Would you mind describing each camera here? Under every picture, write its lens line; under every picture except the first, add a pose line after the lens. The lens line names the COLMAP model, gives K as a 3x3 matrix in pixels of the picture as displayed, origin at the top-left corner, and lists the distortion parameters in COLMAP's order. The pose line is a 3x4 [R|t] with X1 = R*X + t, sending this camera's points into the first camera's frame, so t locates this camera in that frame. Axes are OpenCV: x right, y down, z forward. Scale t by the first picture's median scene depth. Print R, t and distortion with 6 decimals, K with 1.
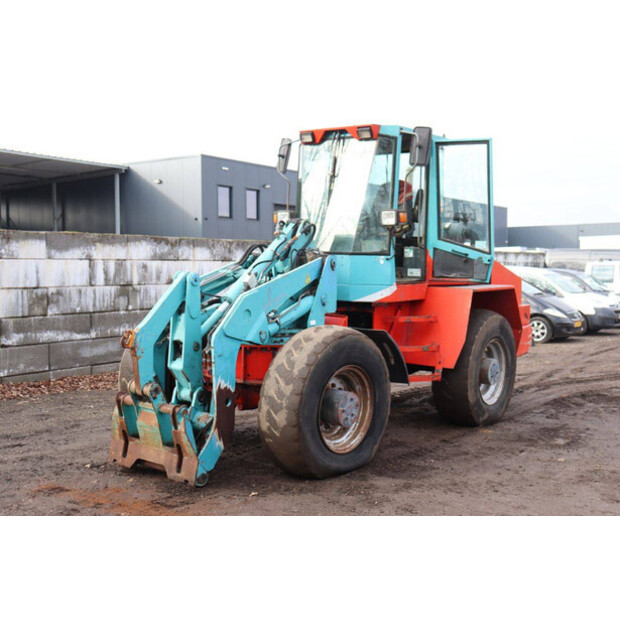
lens RADIAL K [[767.0, 0, 309.8], [0, 767.0, 314.0], [0, 0, 1]] dist [0.013512, 0.000000]
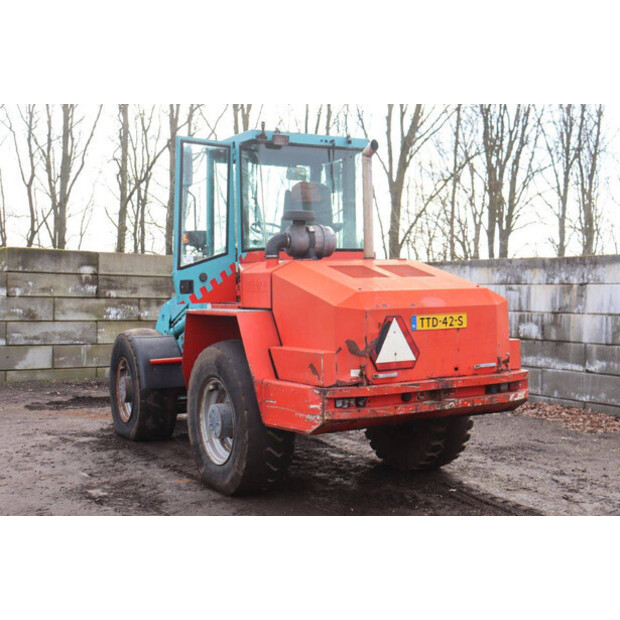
lens RADIAL K [[836.3, 0, 308.7], [0, 836.3, 307.8], [0, 0, 1]] dist [0.036030, 0.000000]
pose [[-0.372693, 0.010788, -0.927892, 1.044885], [-0.068944, 0.996847, 0.039281, -0.081227], [0.925390, 0.078612, -0.370774, 1.476665]]
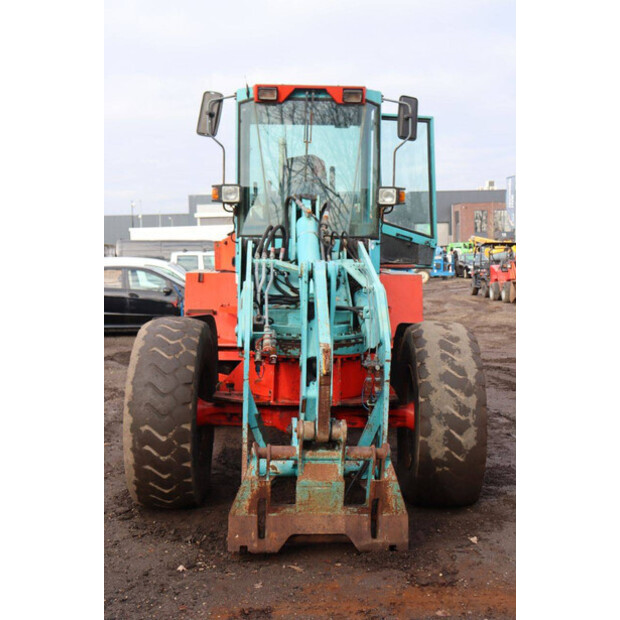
lens RADIAL K [[767.0, 0, 304.5], [0, 767.0, 308.5], [0, 0, 1]] dist [0.013512, 0.000000]
pose [[0.765716, -0.063396, 0.640047, -0.499495], [0.062720, 0.997748, 0.023791, -0.022475], [-0.640114, 0.021927, 0.767967, 0.359535]]
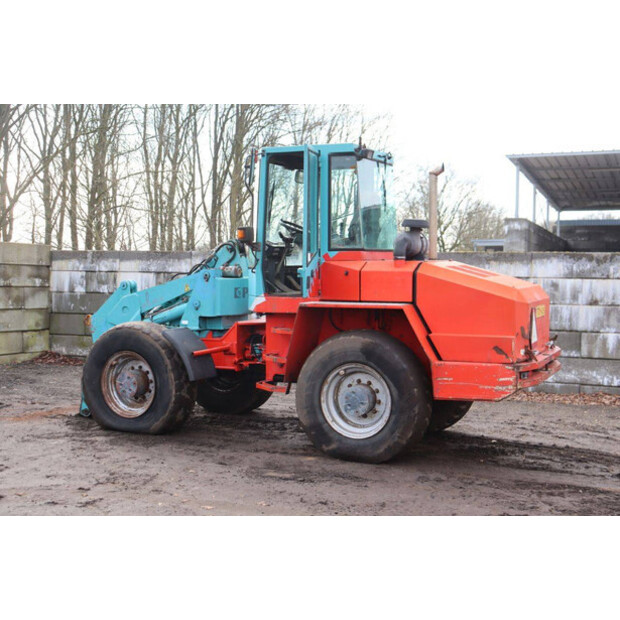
lens RADIAL K [[881.9, 0, 313.6], [0, 881.9, 309.9], [0, 0, 1]] dist [0.034085, 0.000000]
pose [[0.239256, 0.034798, -0.970333, 1.277248], [-0.077808, 0.996831, 0.016563, -0.043433], [0.967834, 0.071537, 0.241205, 0.750984]]
